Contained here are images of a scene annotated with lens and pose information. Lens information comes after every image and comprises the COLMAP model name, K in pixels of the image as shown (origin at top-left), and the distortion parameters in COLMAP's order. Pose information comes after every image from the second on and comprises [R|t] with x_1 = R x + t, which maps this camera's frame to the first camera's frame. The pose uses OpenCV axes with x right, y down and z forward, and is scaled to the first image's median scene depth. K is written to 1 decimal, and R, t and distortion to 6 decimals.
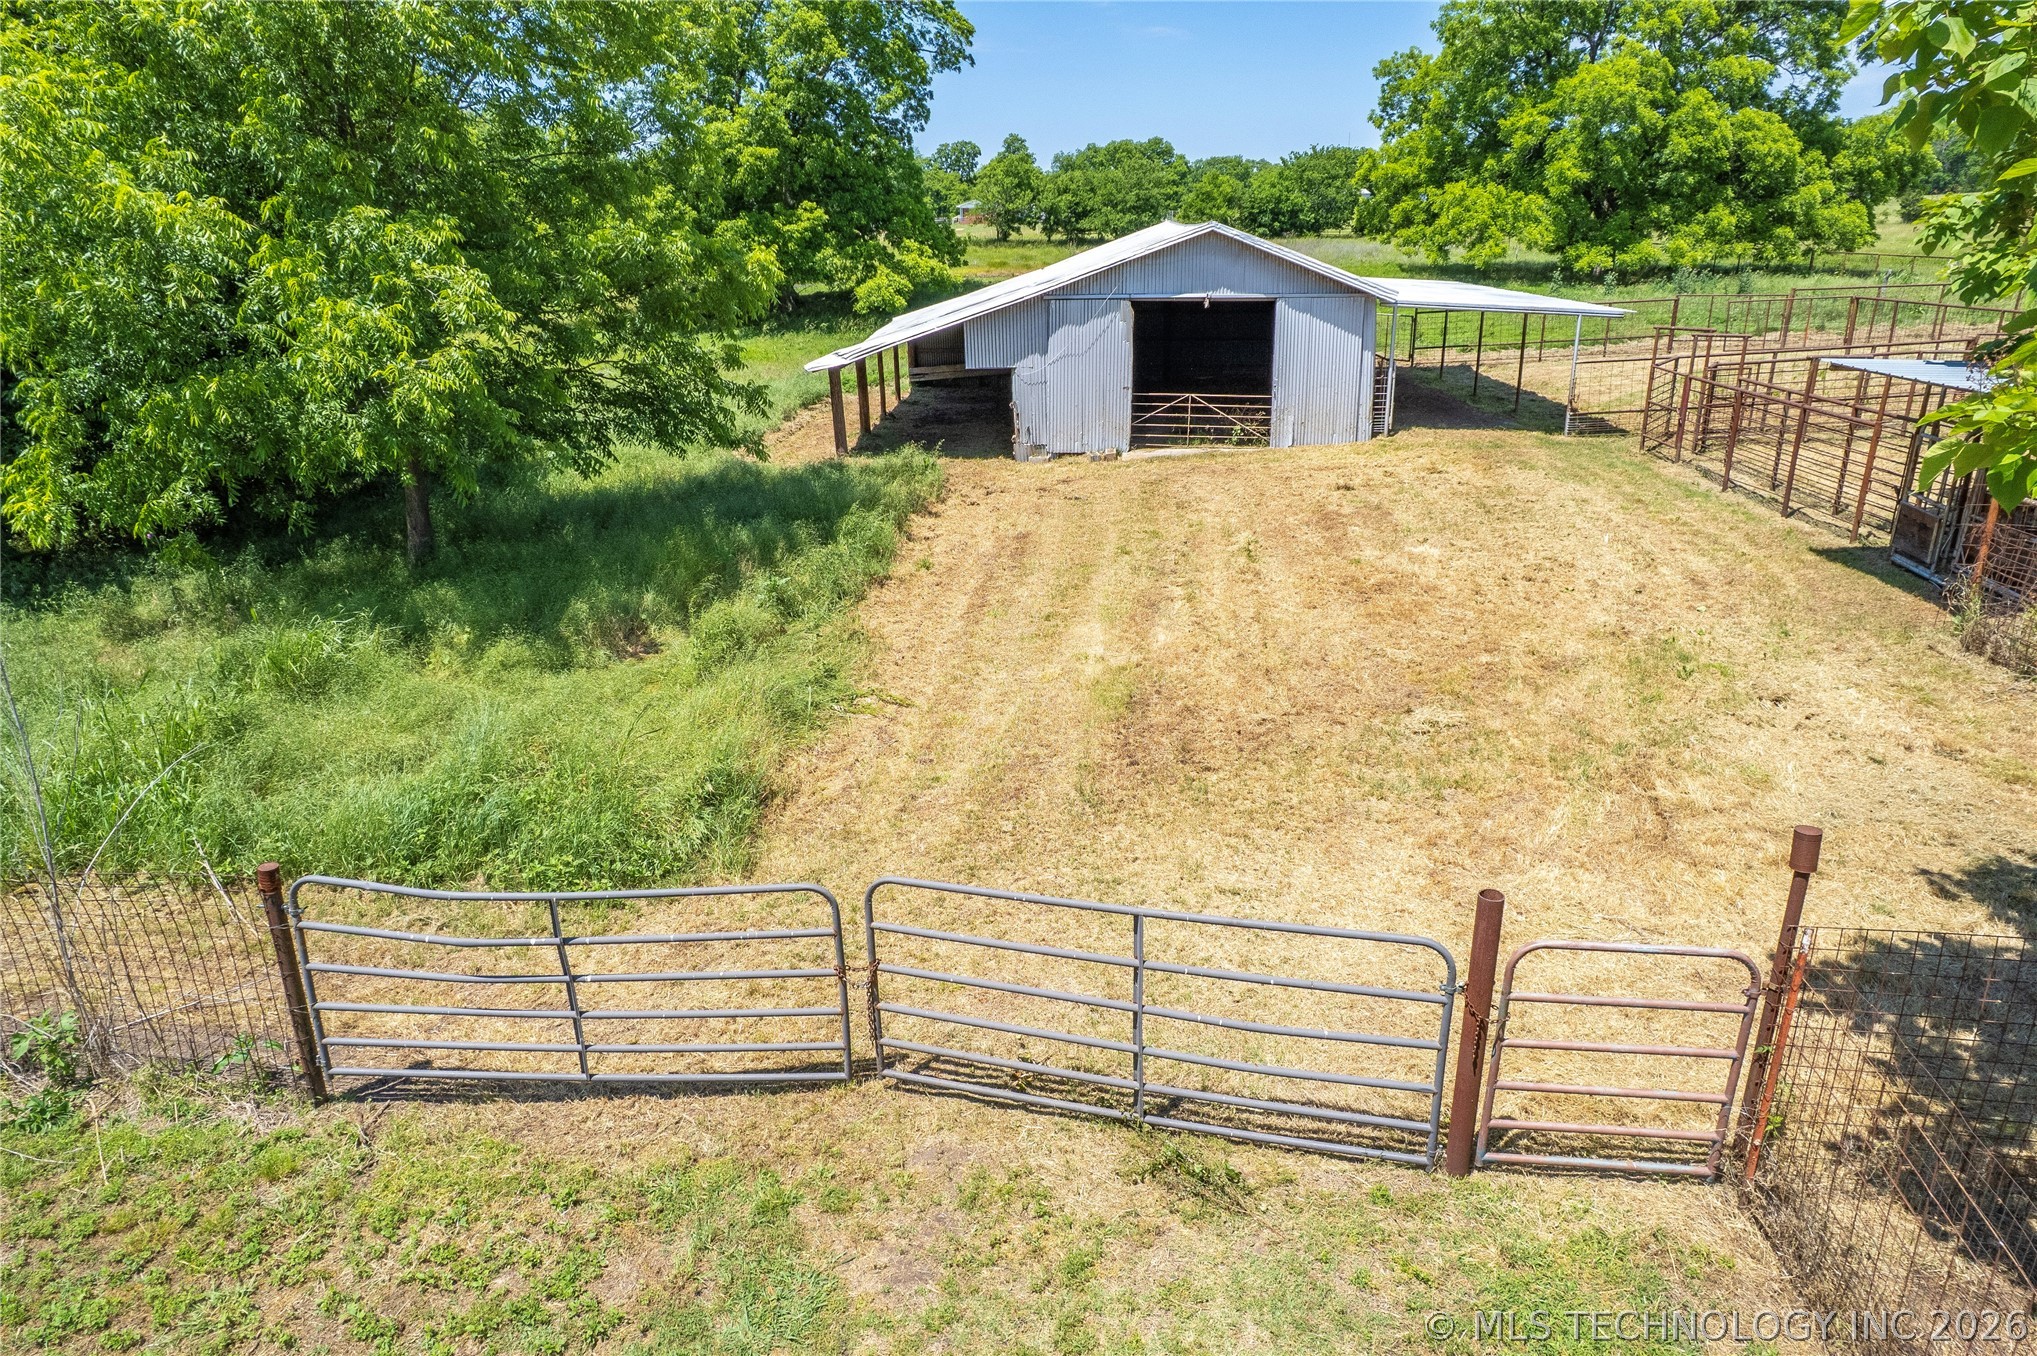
lens RADIAL K [[1305.8, 0, 1009.3], [0, 1305.8, 680.4], [0, 0, 1]] dist [-0.092330, 0.085217]
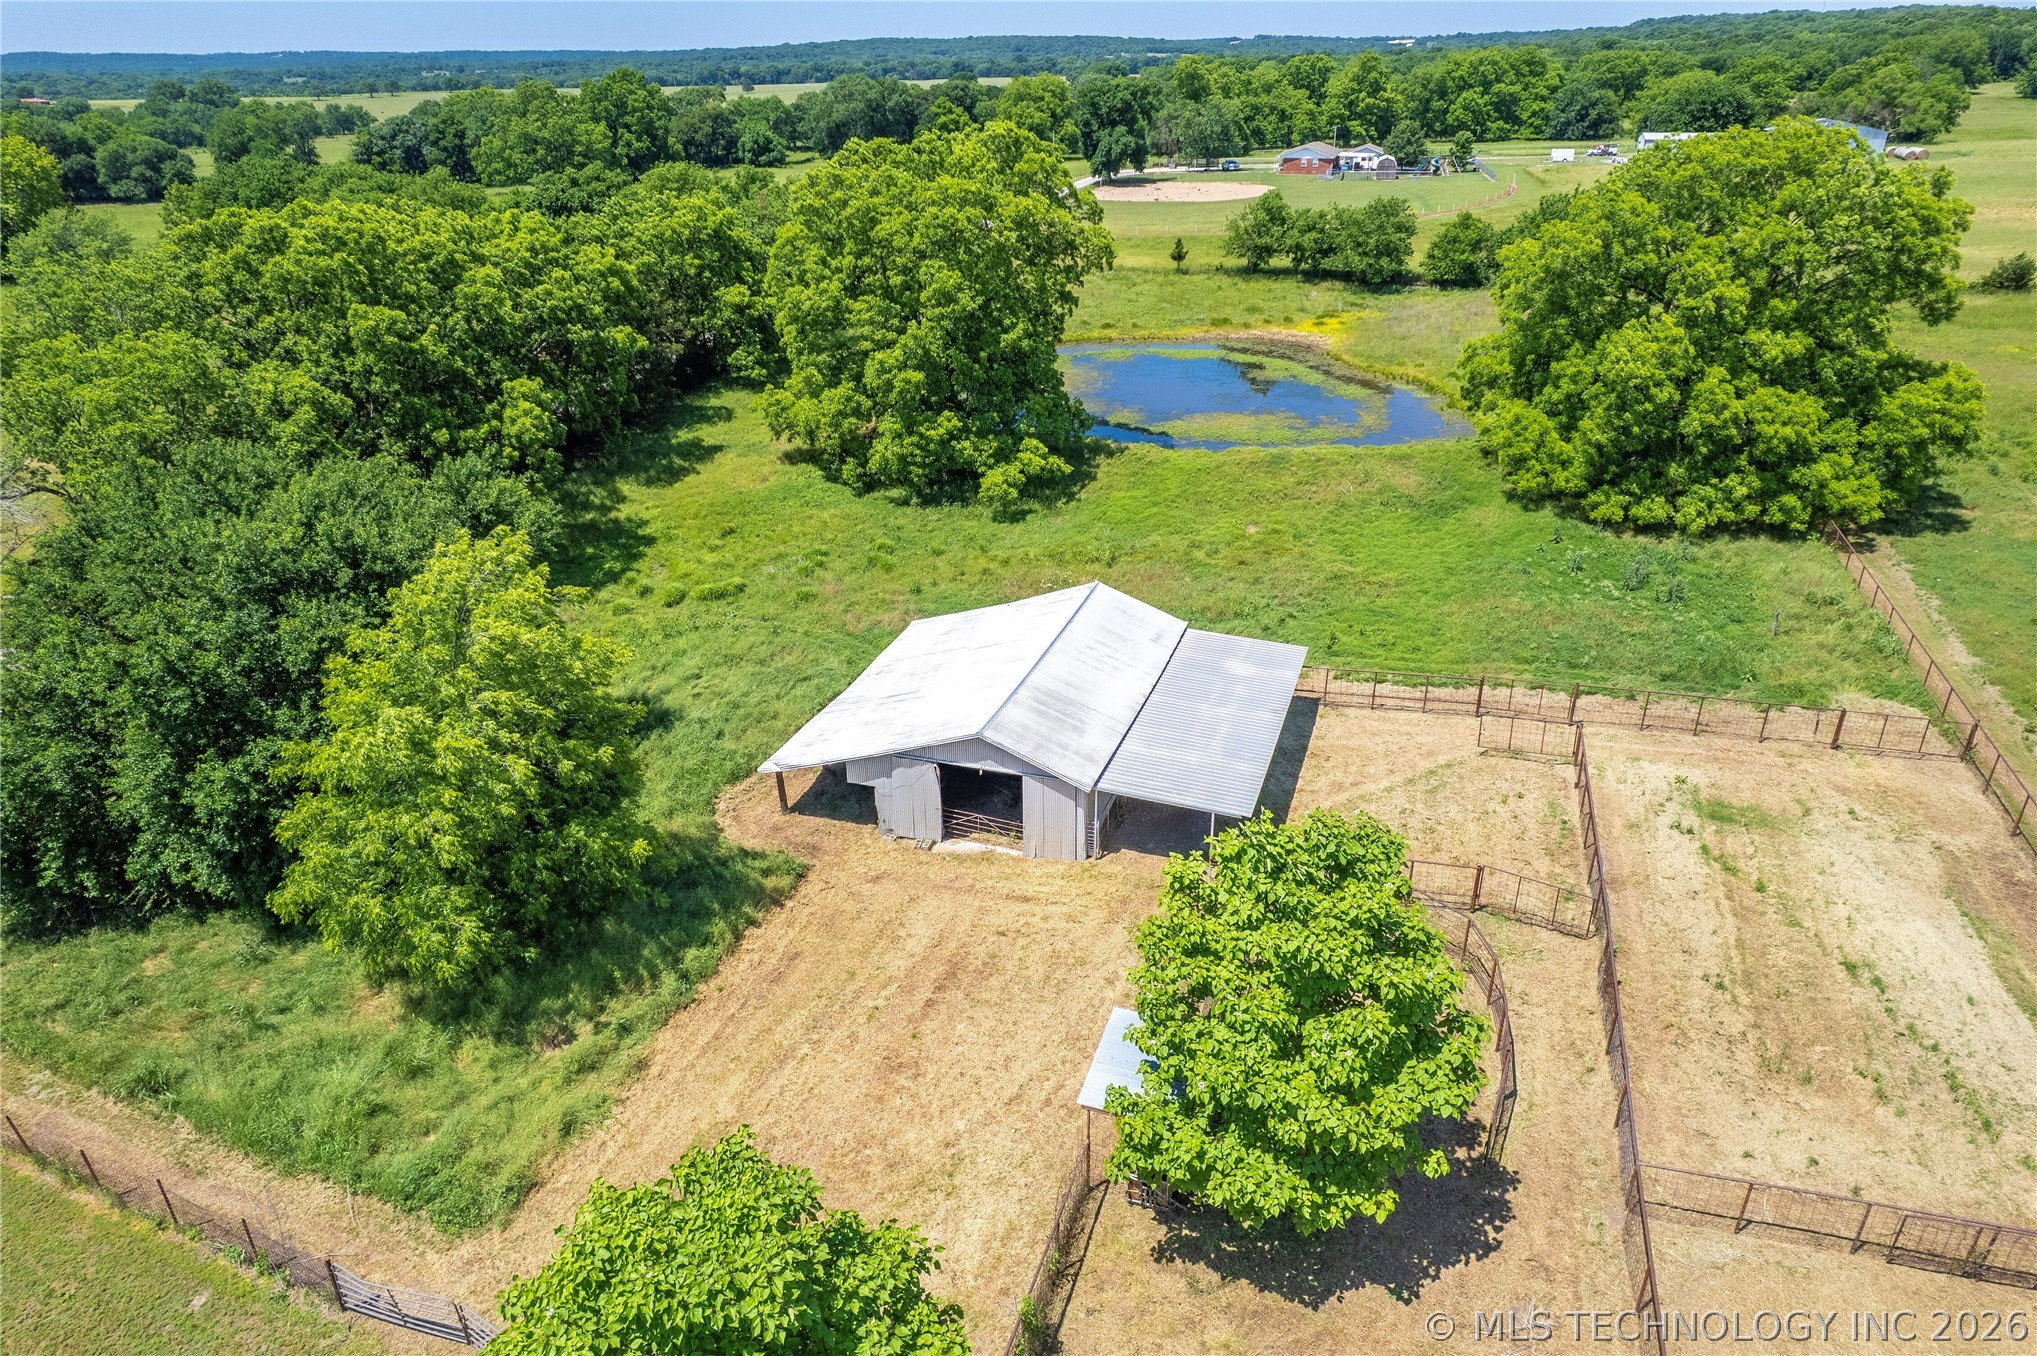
lens RADIAL K [[1305.8, 0, 1009.3], [0, 1305.8, 680.4], [0, 0, 1]] dist [-0.092330, 0.085217]
pose [[0.954785, 0.127697, -0.268475, 0.288778], [-0.091183, 0.985313, 0.144376, -0.304445], [0.282968, -0.113368, 0.952406, -0.249154]]
